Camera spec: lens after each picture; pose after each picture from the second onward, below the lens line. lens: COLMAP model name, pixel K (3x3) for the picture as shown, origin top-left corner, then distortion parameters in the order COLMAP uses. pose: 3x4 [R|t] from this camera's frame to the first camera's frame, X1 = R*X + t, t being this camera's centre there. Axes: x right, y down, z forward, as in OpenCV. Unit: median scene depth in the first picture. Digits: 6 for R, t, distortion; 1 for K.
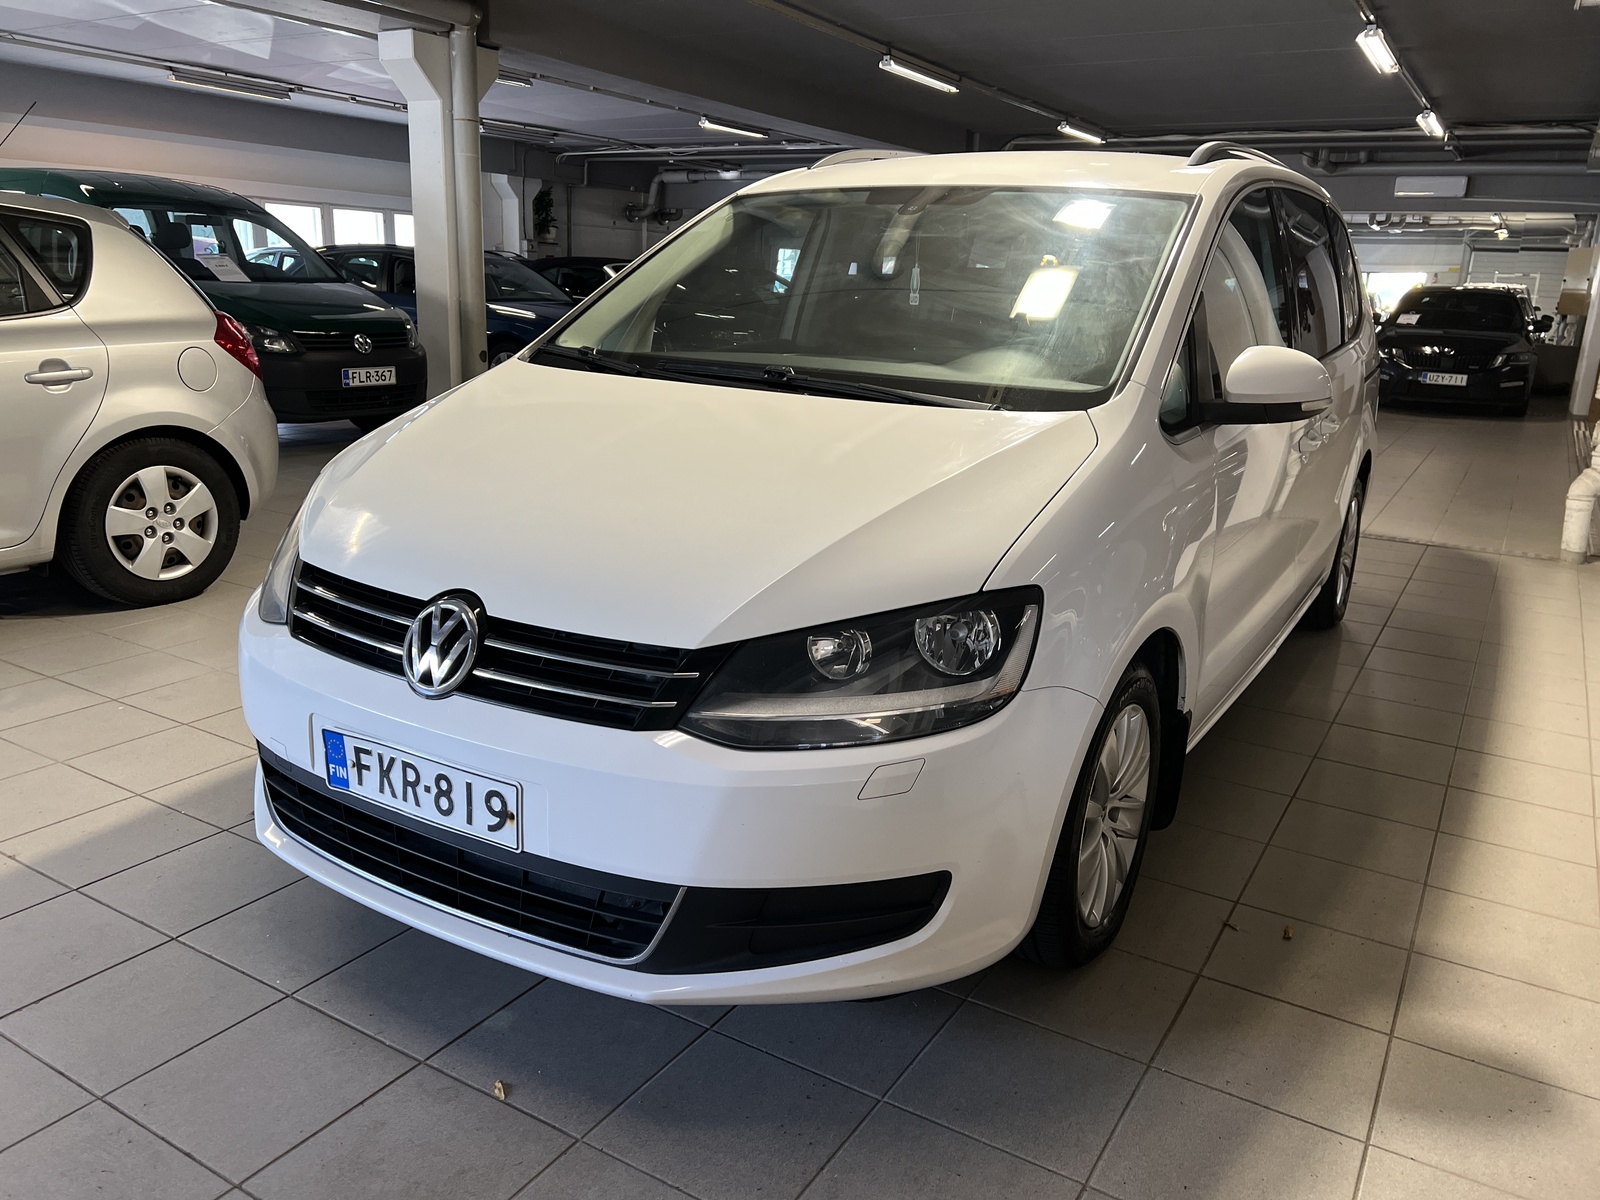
lens RADIAL K [[1214.2, 0, 806.0], [0, 1214.2, 612.1], [0, 0, 1]] dist [0.020835, -0.016062]
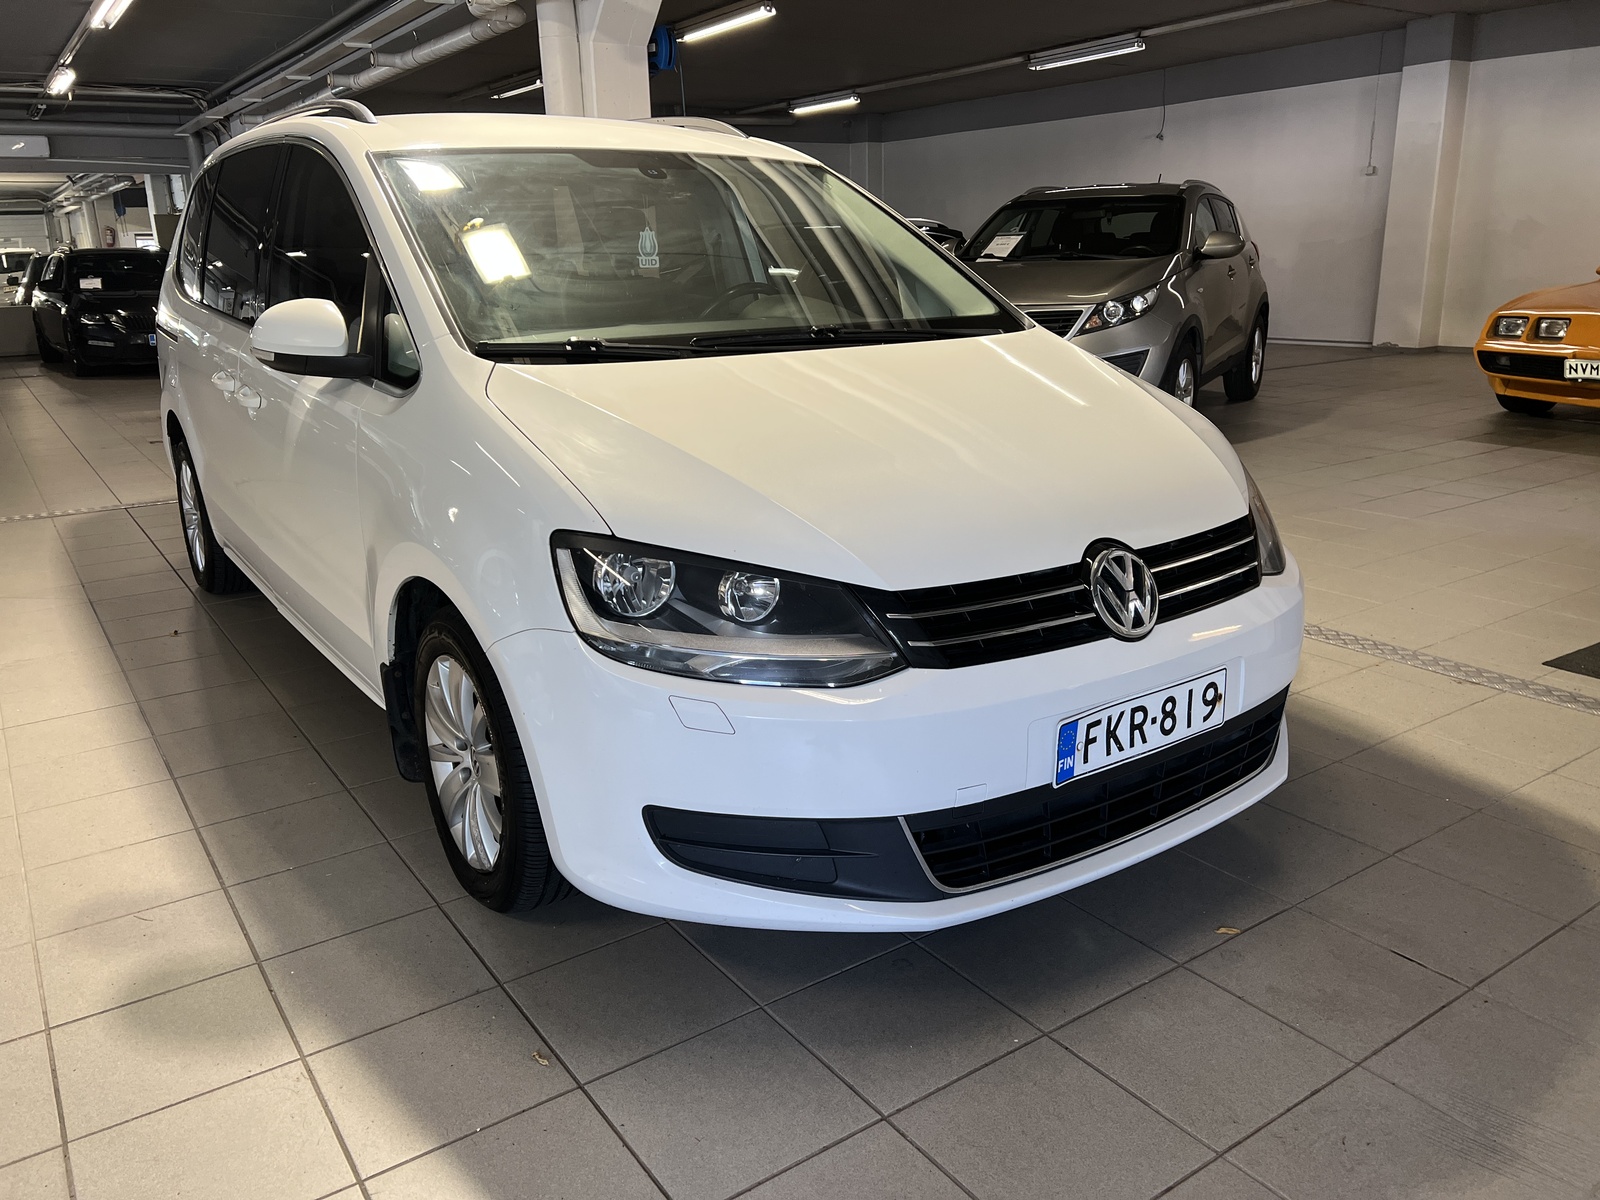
lens RADIAL K [[1214.2, 0, 801.1], [0, 1214.2, 591.3], [0, 0, 1]] dist [0.020835, -0.016062]
pose [[0.421855, -0.295100, 0.857295, -1.300386], [0.283391, 0.941091, 0.184495, -0.241169], [-0.861236, 0.165119, 0.480633, 0.724146]]
